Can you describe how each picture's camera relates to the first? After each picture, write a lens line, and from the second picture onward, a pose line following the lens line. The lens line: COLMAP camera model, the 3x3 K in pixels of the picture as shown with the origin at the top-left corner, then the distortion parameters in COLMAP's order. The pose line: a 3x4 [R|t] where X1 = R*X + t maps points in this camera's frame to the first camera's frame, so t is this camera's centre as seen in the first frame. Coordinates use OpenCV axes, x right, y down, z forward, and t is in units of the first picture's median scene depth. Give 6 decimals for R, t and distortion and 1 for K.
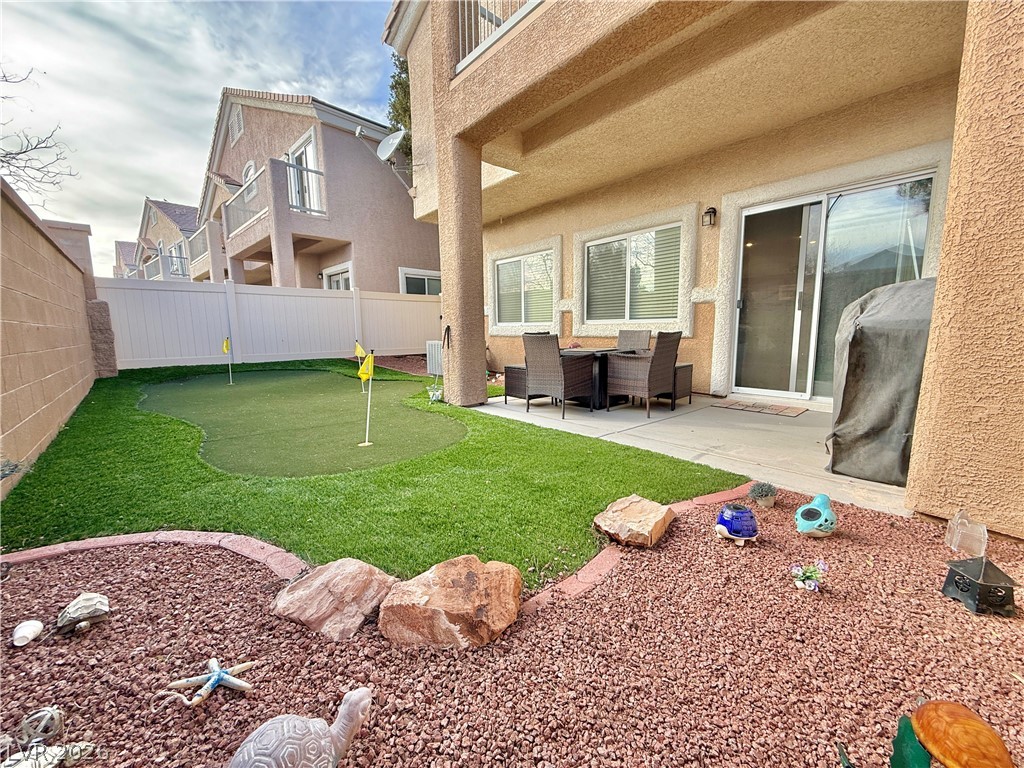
lens RADIAL K [[405.9, 0, 511.1], [0, 405.9, 384.7], [0, 0, 1]] dist [-0.000738, 0.000102]
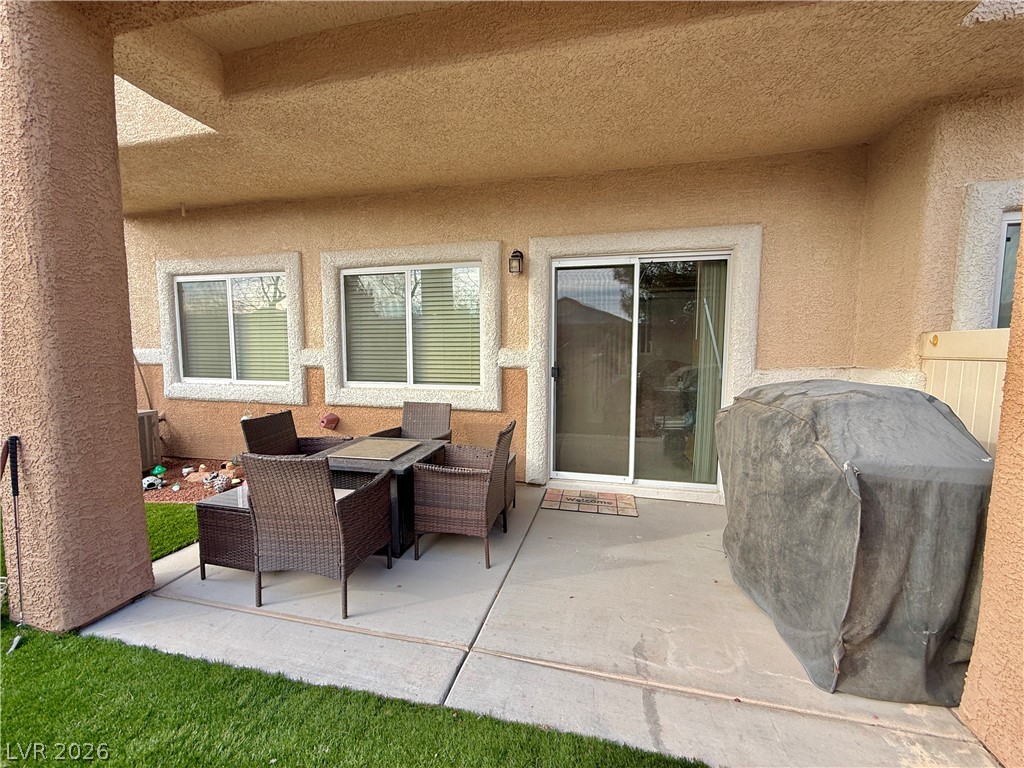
lens RADIAL K [[405.9, 0, 511.1], [0, 405.9, 384.7], [0, 0, 1]] dist [-0.000738, 0.000102]
pose [[0.805422, -0.033588, 0.591749, 0.004476], [0.067035, 0.997149, -0.034643, -0.145152], [-0.588899, 0.067570, 0.805377, 0.376783]]
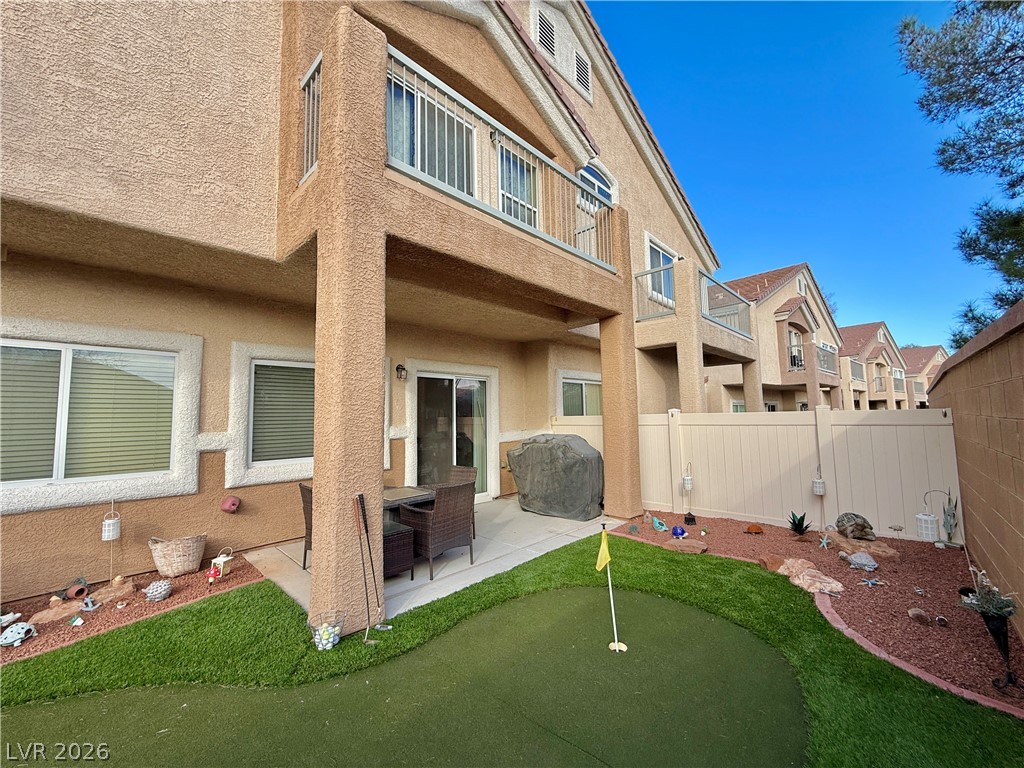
lens RADIAL K [[405.9, 0, 511.1], [0, 405.9, 384.7], [0, 0, 1]] dist [-0.000738, 0.000102]
pose [[-0.097576, 0.095395, 0.990646, -0.767902], [0.155052, 0.984698, -0.079550, -0.216360], [-0.983076, 0.145840, -0.110875, 0.792982]]
